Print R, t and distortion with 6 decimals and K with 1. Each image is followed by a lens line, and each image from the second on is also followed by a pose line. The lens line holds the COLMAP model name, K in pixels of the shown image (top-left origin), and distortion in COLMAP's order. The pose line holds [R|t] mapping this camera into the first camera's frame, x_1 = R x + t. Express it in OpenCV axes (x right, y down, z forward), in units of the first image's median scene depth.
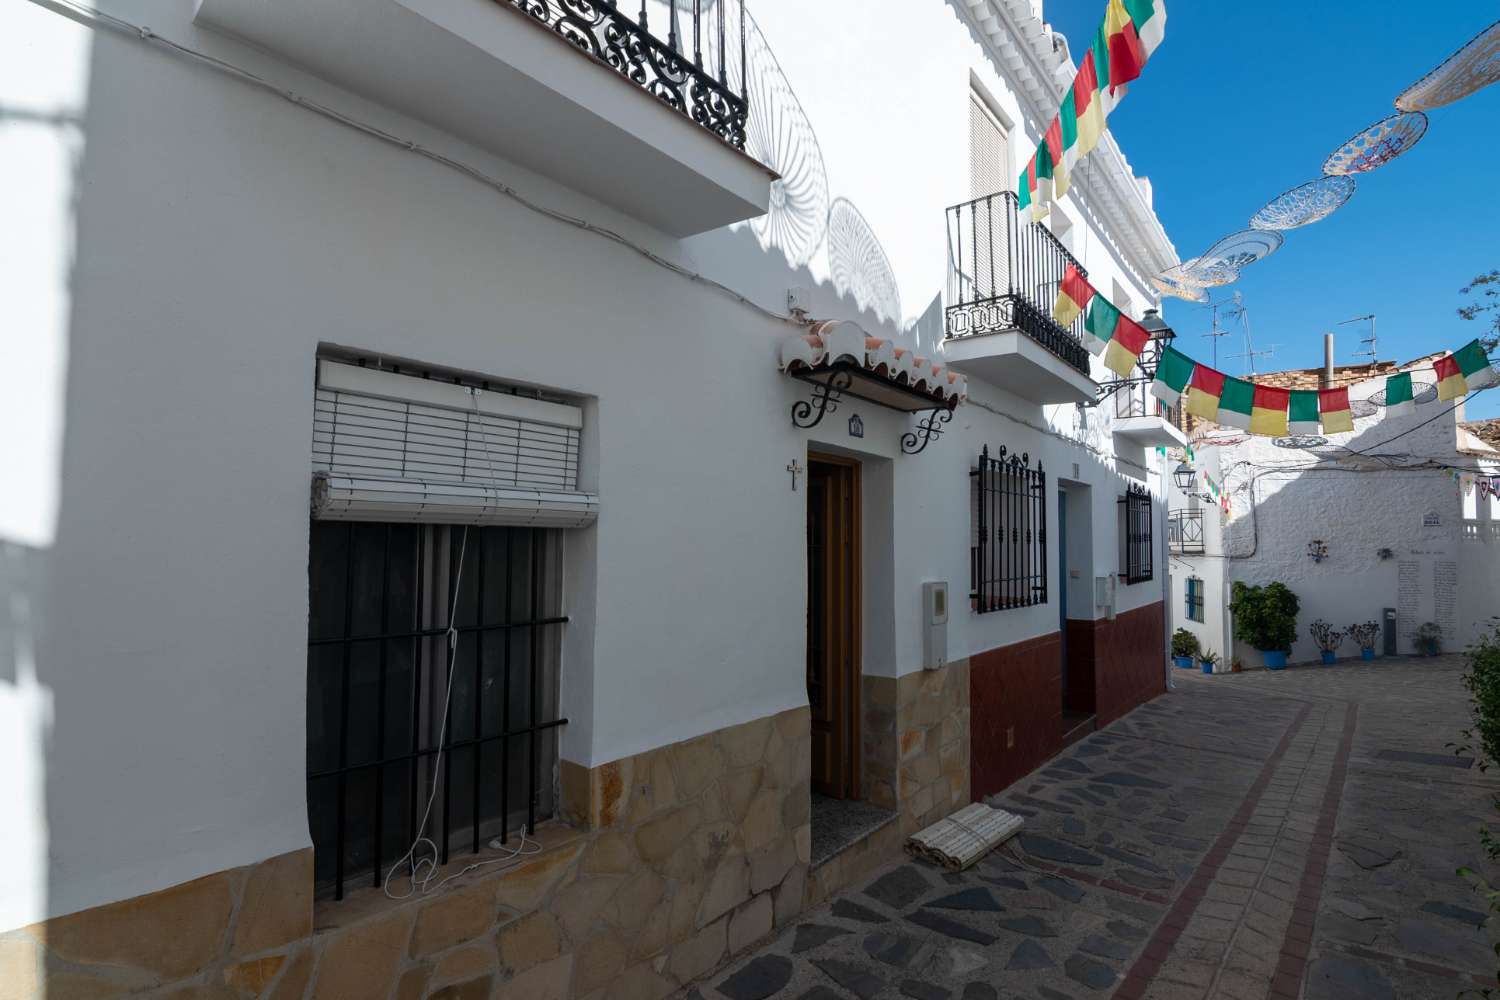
lens RADIAL K [[758.6, 0, 748.6], [0, 758.6, 505.3], [0, 0, 1]] dist [-0.014045, -0.008227]
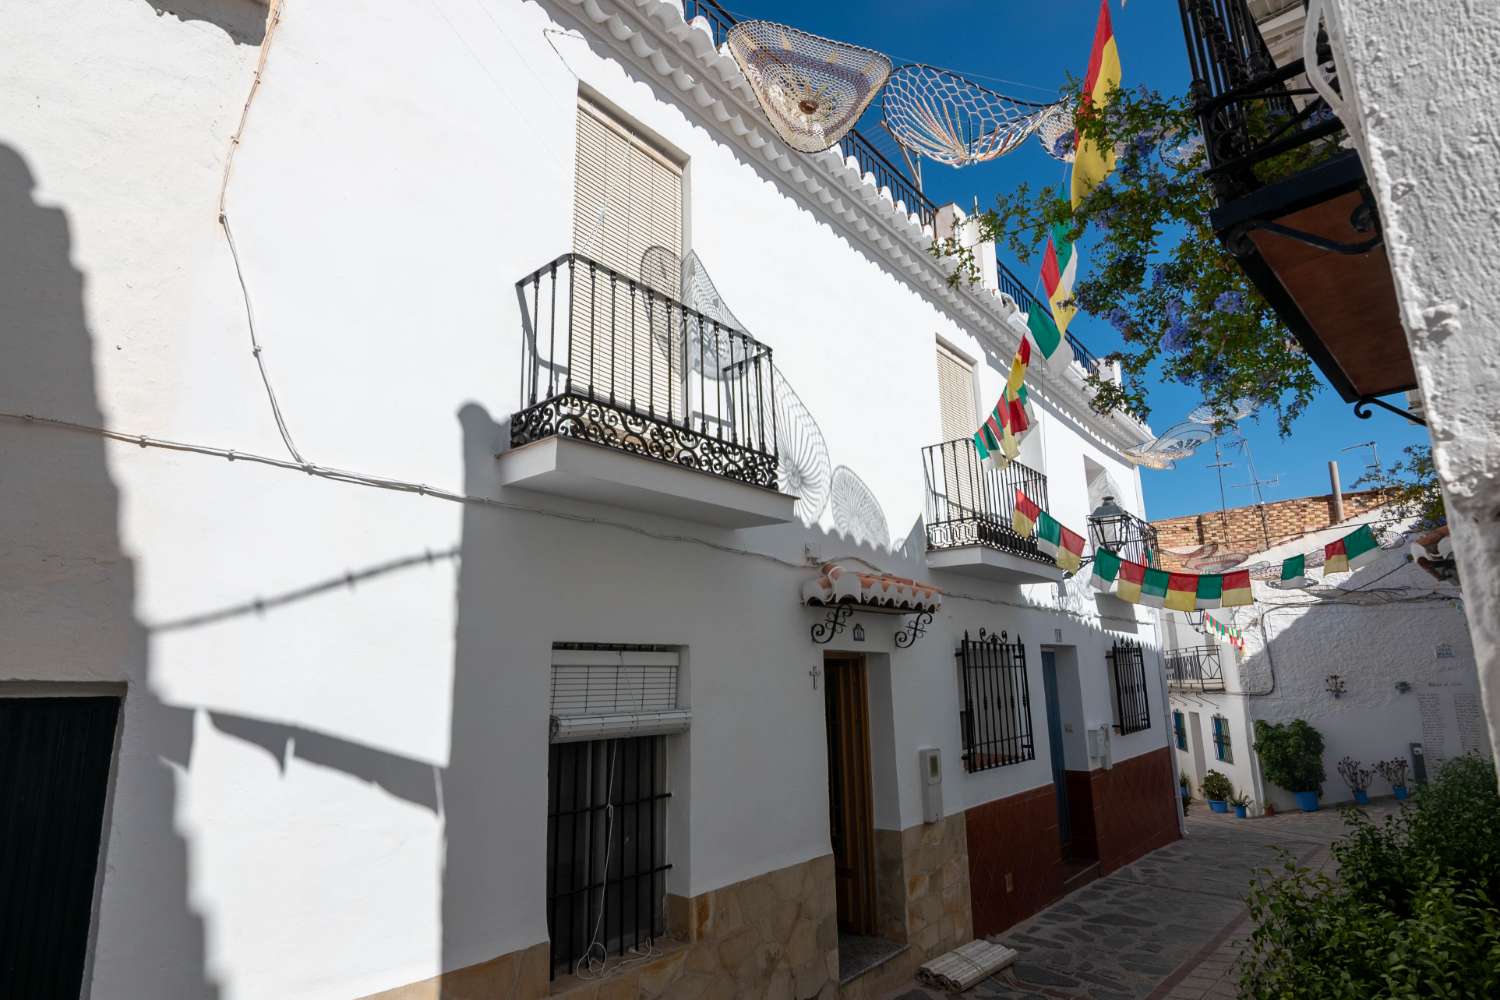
lens RADIAL K [[805.5, 0, 749.8], [0, 805.5, 503.7], [0, 0, 1]] dist [-0.007564, -0.010534]
pose [[0.999566, -0.028970, -0.005263, -0.029166], [0.027671, 0.985340, -0.168346, -0.076980], [0.010063, 0.168127, 0.985714, -0.354904]]
